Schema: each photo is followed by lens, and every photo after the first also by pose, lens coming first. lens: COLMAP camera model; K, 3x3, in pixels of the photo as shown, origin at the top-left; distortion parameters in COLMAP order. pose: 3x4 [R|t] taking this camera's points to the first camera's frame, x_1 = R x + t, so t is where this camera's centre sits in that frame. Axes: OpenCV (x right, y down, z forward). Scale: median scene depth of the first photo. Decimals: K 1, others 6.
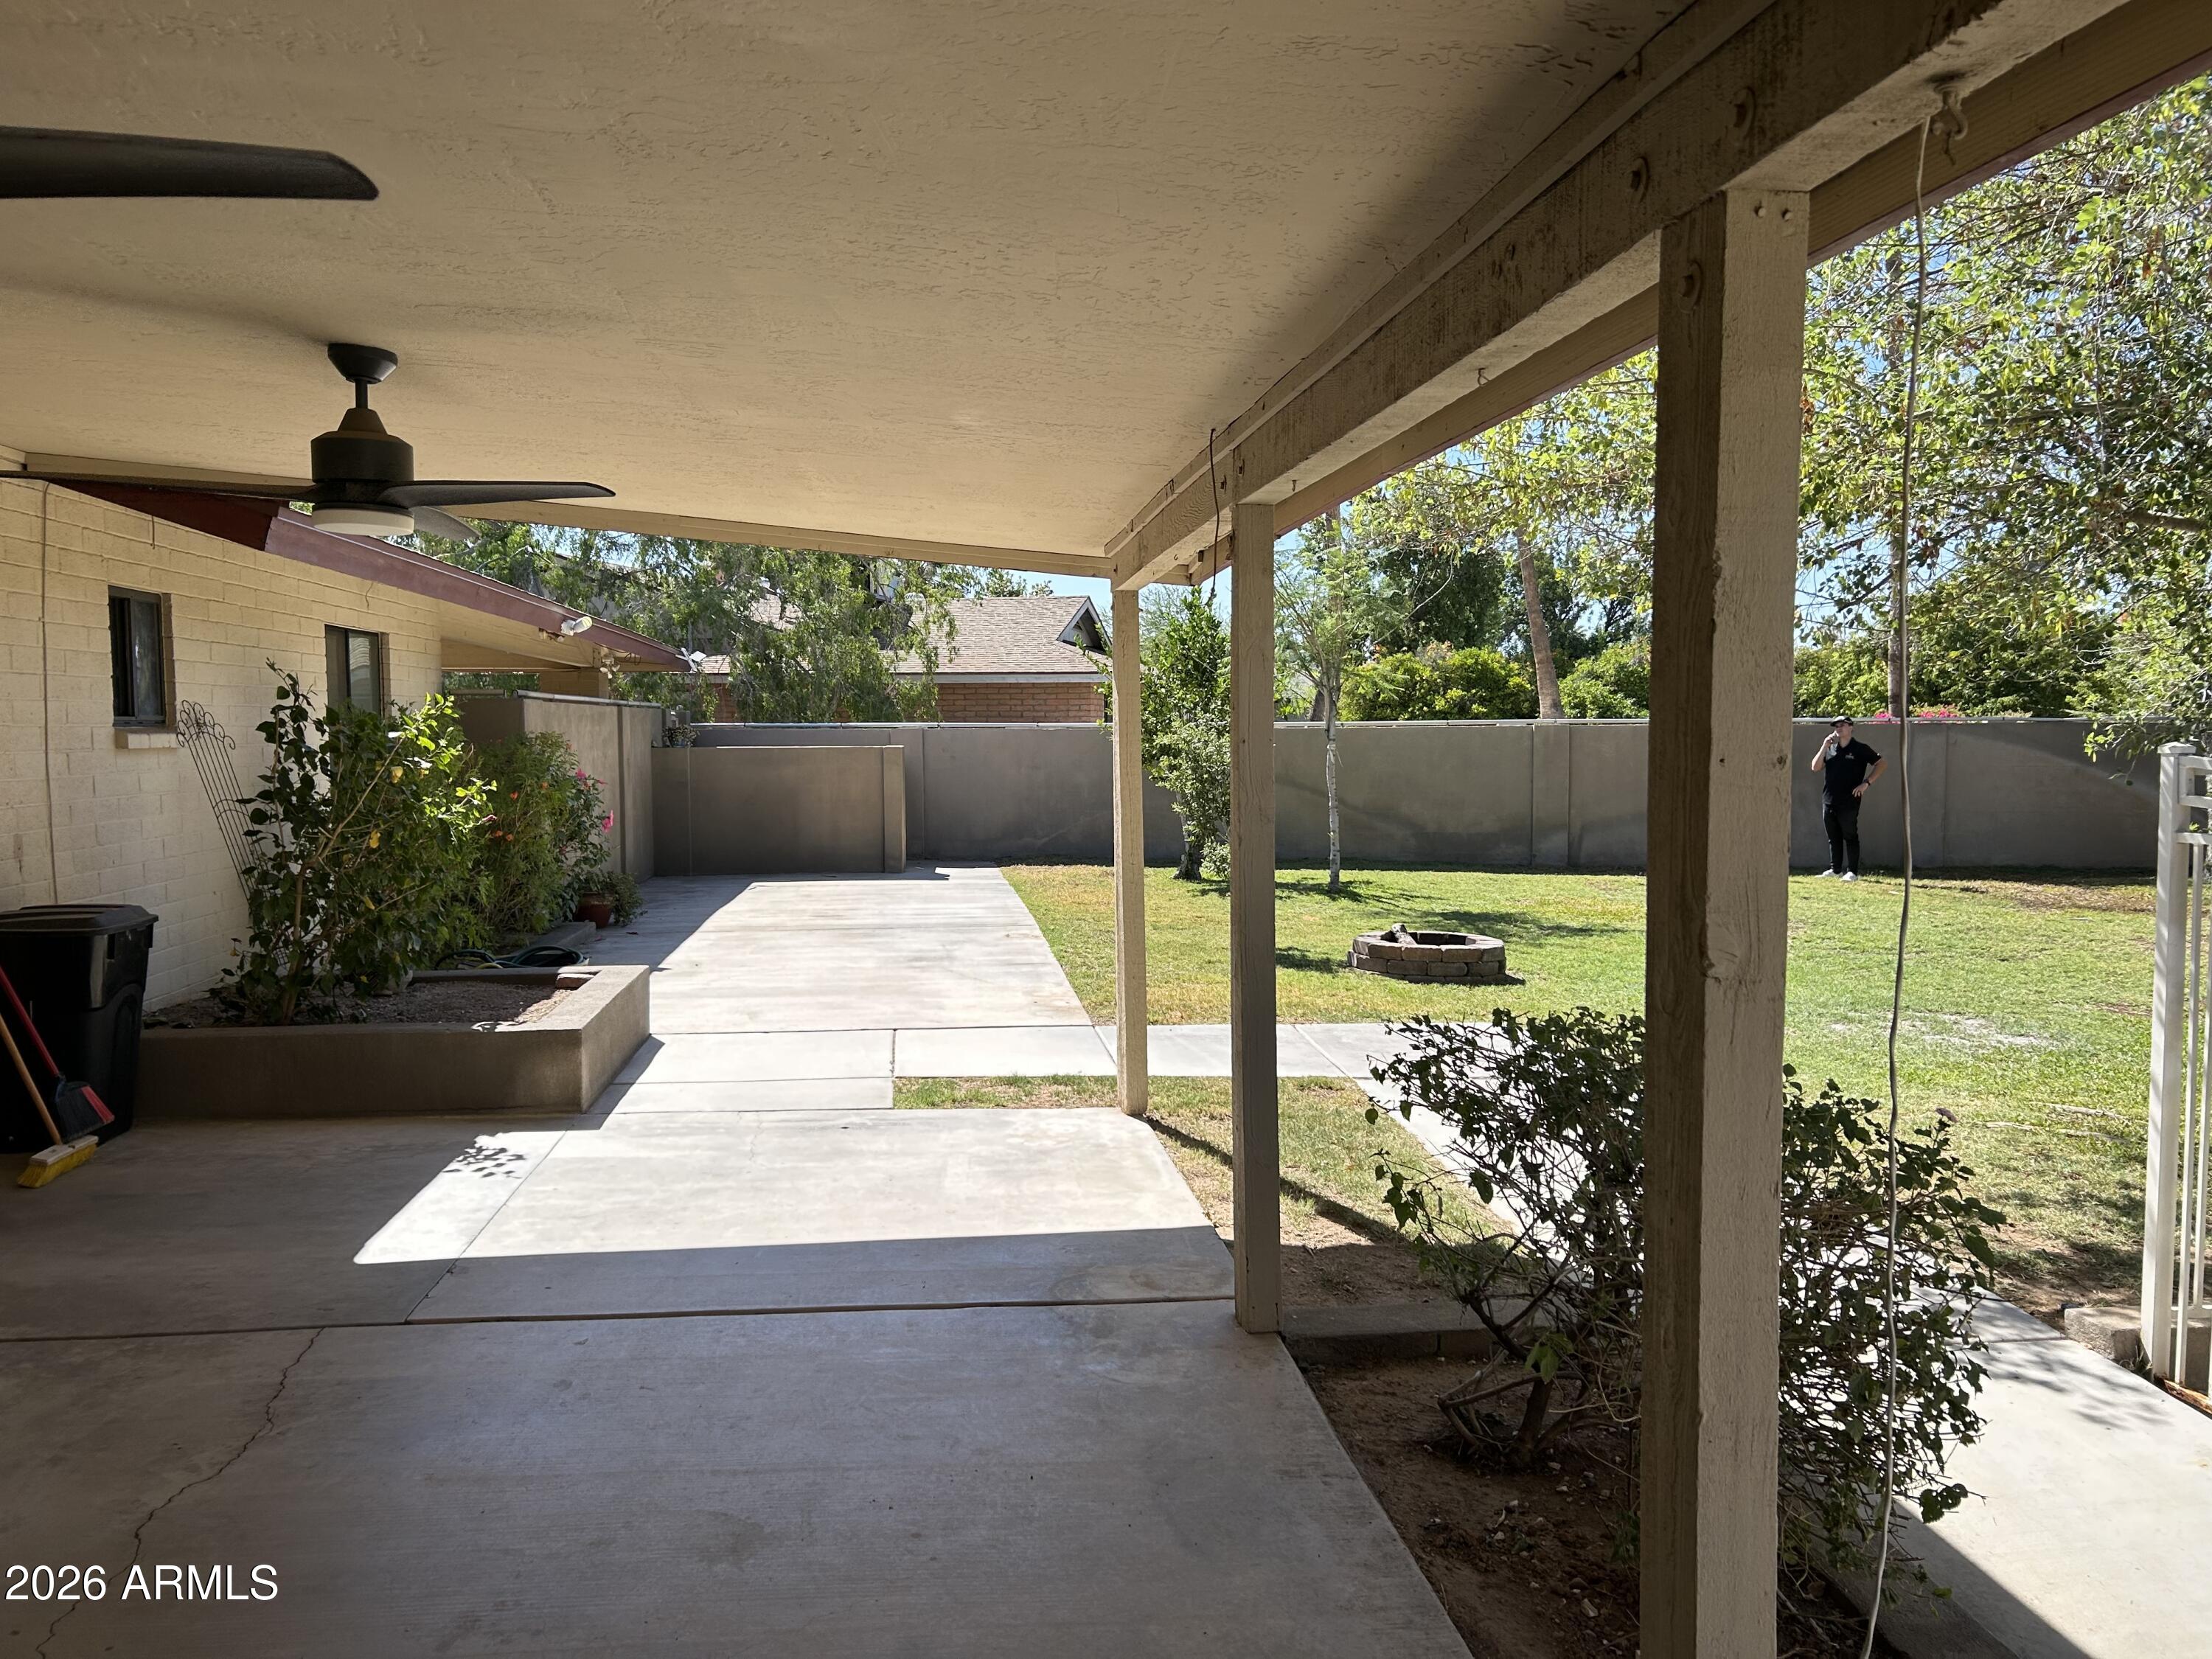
lens RADIAL K [[1648.8, 0, 1106.0], [0, 1648.8, 829.5], [0, 0, 1]] dist [0.117472, -0.217154]
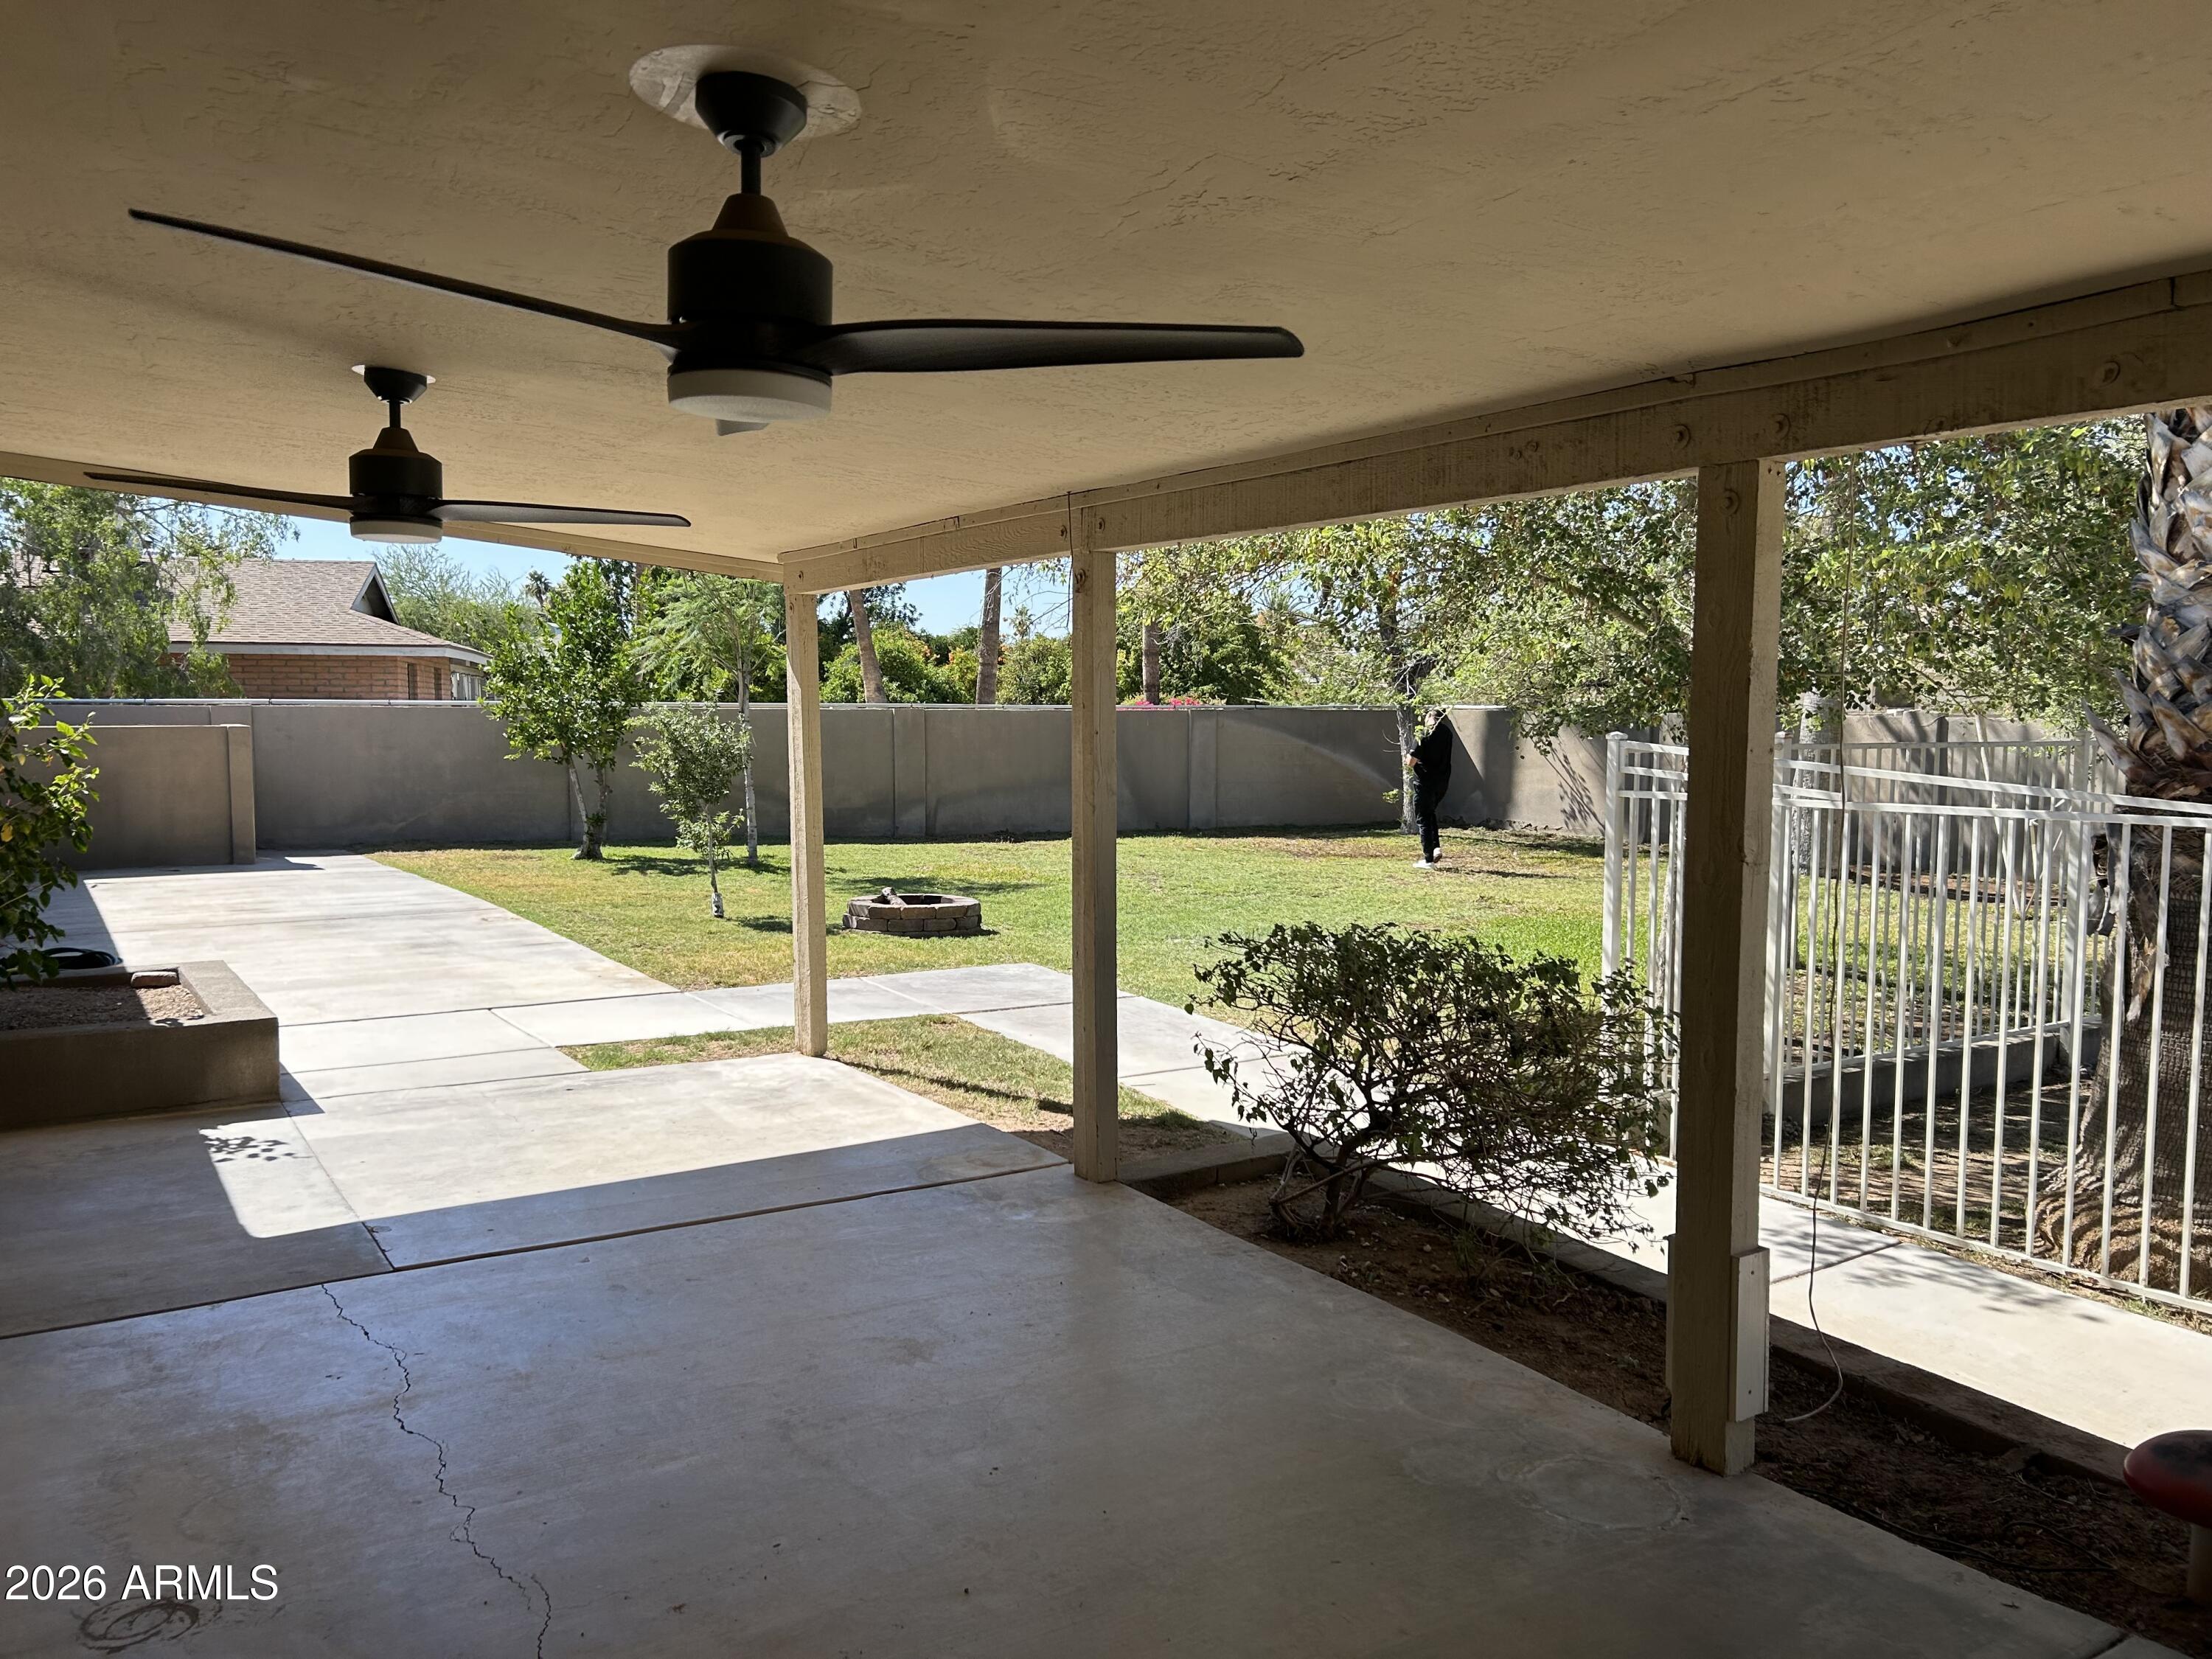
lens RADIAL K [[1648.8, 0, 1106.0], [0, 1648.8, 829.5], [0, 0, 1]] dist [0.117472, -0.217154]
pose [[0.892430, -0.026424, 0.450411, -0.320763], [0.020479, 0.999627, 0.018068, 0.000270], [-0.450720, -0.006900, 0.892638, -0.109200]]
